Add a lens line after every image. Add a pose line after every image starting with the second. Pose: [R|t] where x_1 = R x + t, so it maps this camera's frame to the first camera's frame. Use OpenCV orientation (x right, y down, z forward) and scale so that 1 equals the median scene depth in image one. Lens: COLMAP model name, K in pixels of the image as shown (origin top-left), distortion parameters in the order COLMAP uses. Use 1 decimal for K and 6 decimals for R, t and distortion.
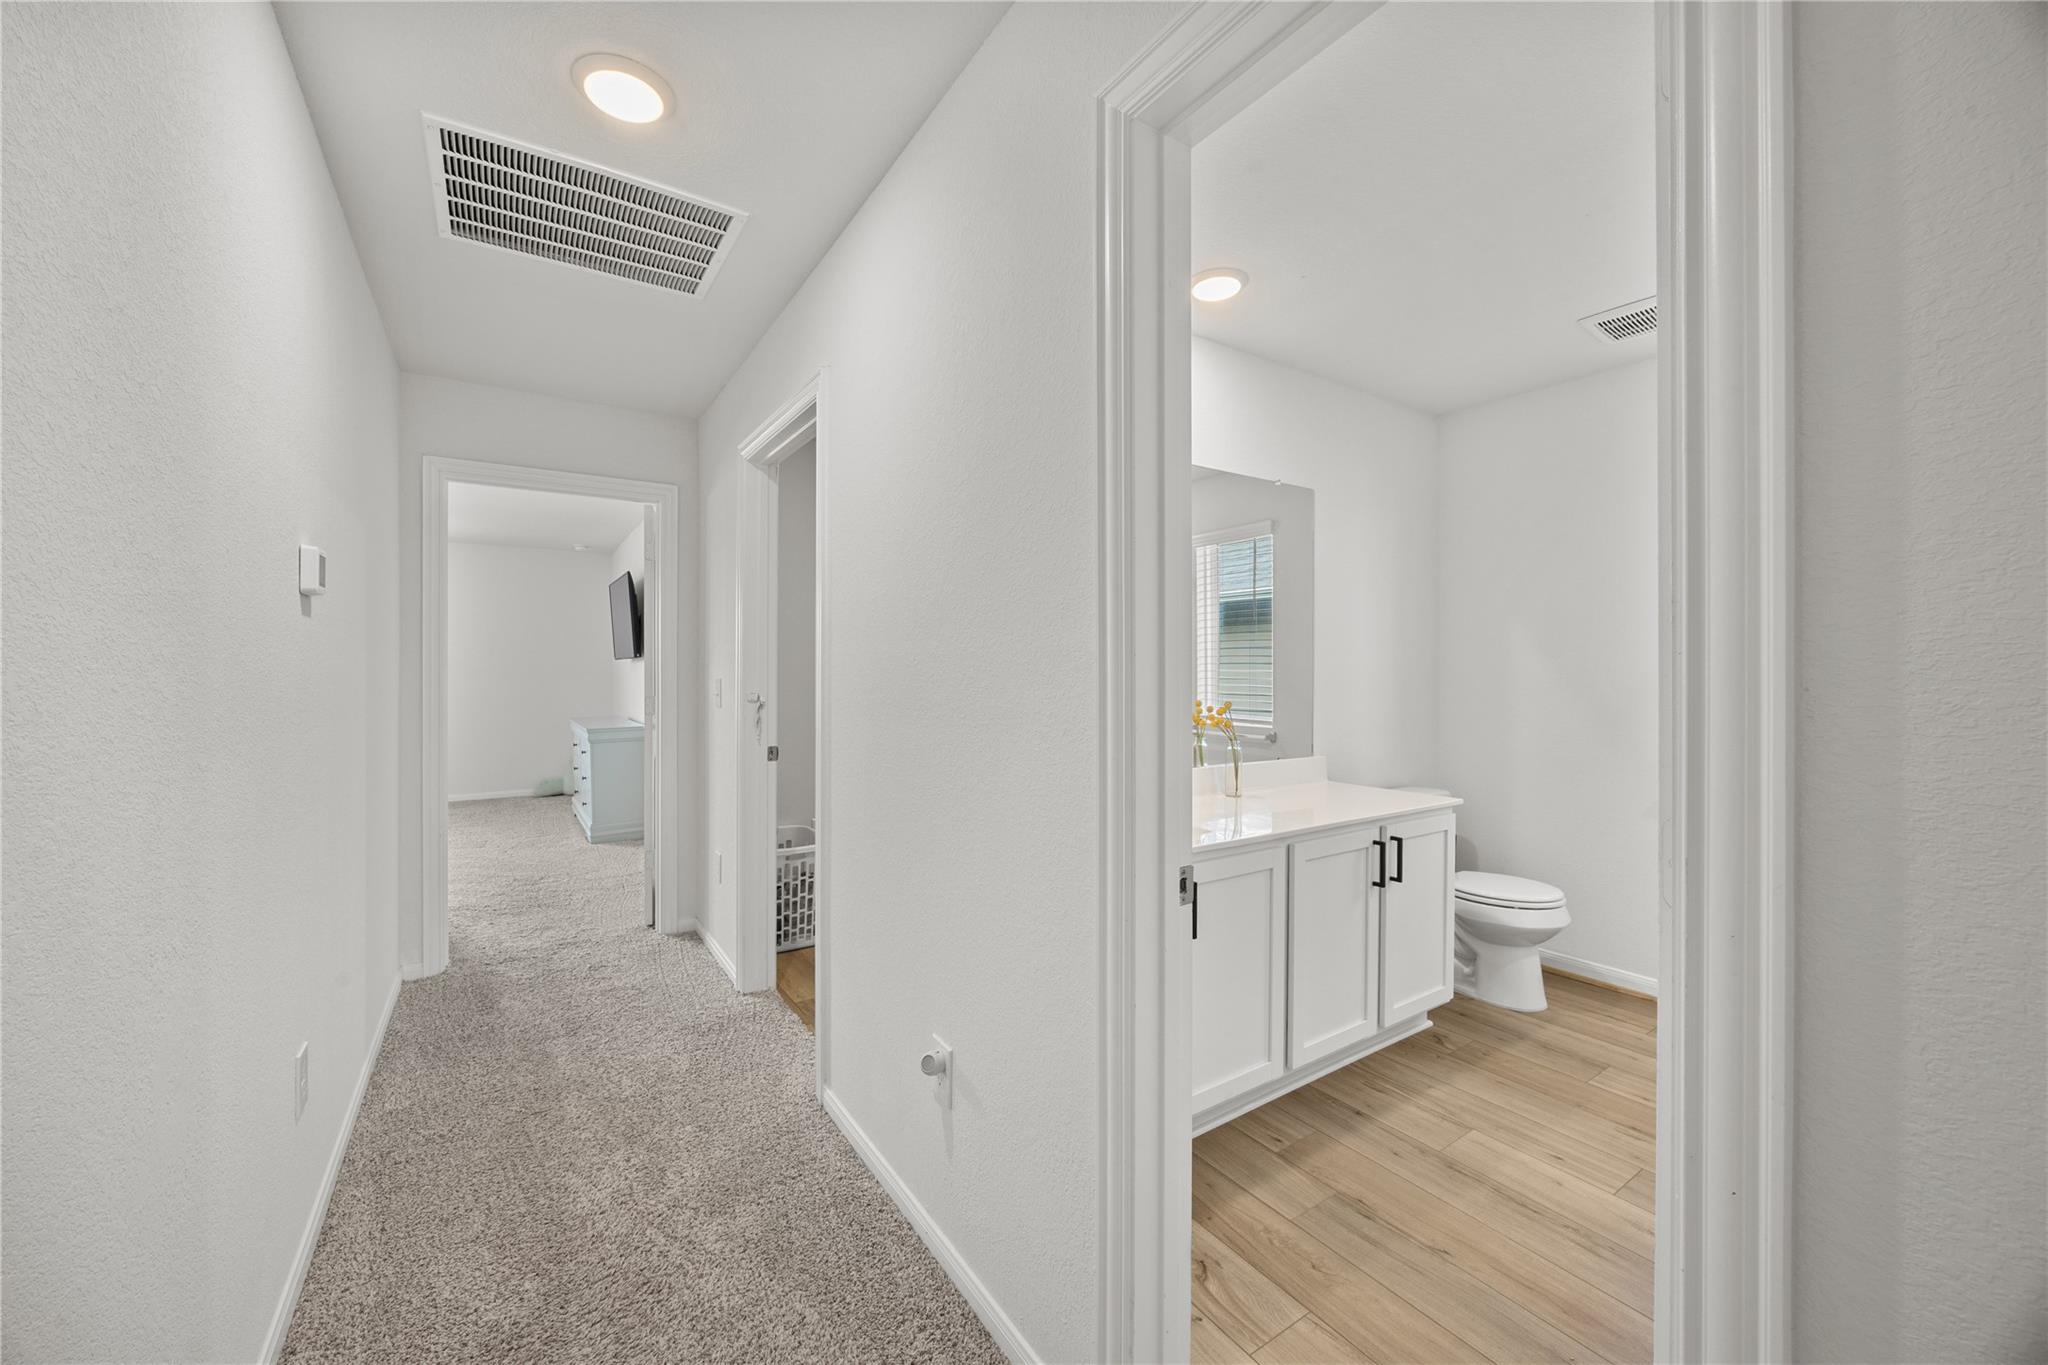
lens RADIAL K [[775.4, 0, 1024.1], [0, 775.4, 681.1], [0, 0, 1]] dist [-0.004069, 0.000390]
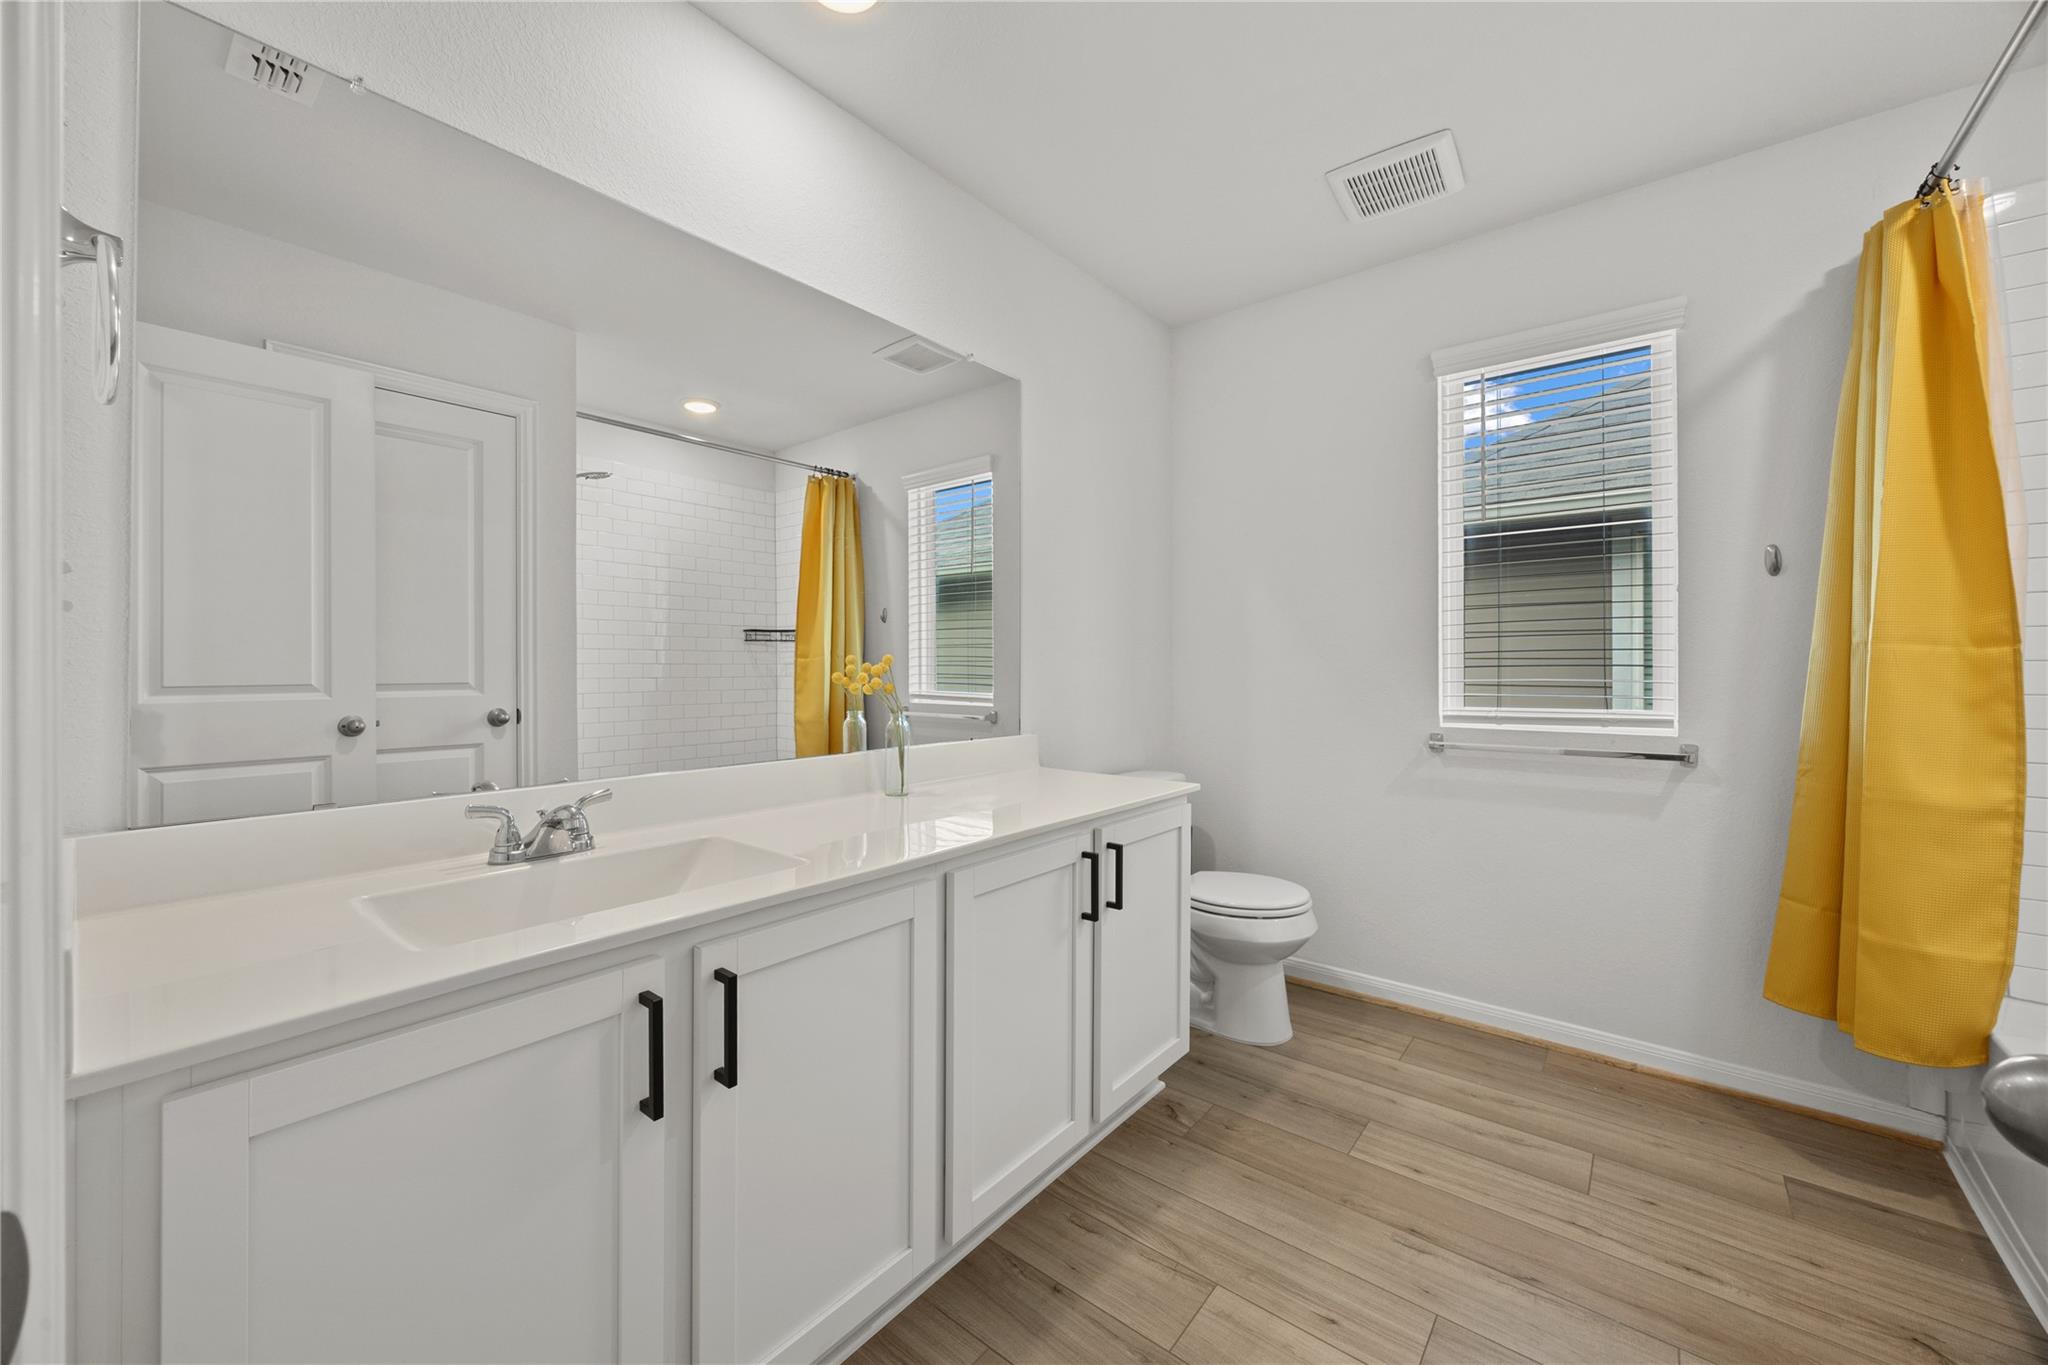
lens RADIAL K [[775.4, 0, 1033.3], [0, 775.4, 670.6], [0, 0, 1]] dist [-0.004069, 0.000390]
pose [[0.953294, -0.001483, 0.302040, 0.188048], [0.003381, 0.999978, -0.005763, 0.046285], [-0.302024, 0.006515, 0.953278, 0.334590]]
